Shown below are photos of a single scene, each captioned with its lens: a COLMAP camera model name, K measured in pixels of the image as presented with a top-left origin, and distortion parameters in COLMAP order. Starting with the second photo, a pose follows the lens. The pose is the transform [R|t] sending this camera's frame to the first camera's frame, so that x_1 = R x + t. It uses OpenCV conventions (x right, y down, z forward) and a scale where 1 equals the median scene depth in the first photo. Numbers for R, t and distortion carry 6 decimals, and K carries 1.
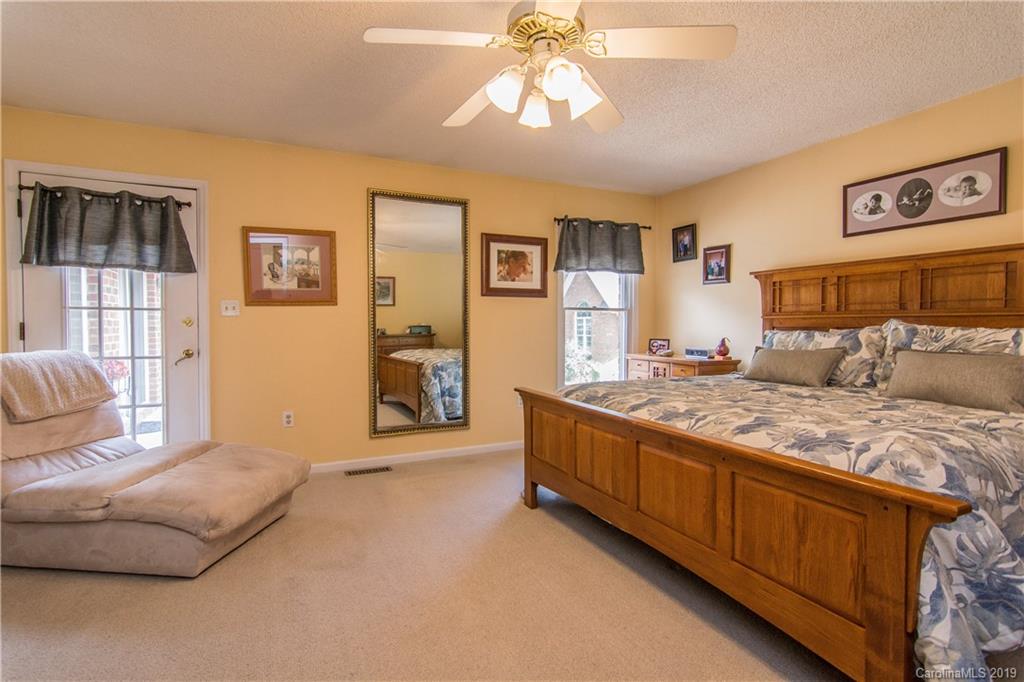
lens RADIAL K [[494.2, 0, 507.3], [0, 494.2, 339.4], [0, 0, 1]] dist [-0.006972, 0.004806]
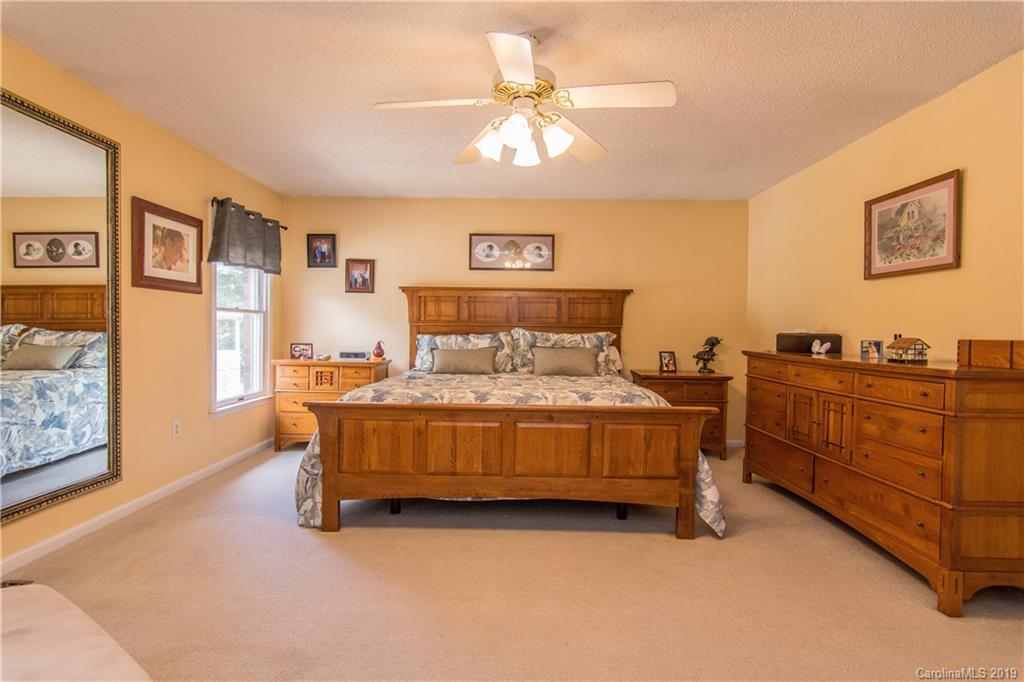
lens RADIAL K [[494.2, 0, 507.3], [0, 494.2, 339.4], [0, 0, 1]] dist [-0.006972, 0.004806]
pose [[0.445000, -0.010857, 0.895465, -0.493094], [0.015485, 0.999870, 0.004427, -0.008510], [-0.895397, 0.011896, 0.445110, 0.240677]]
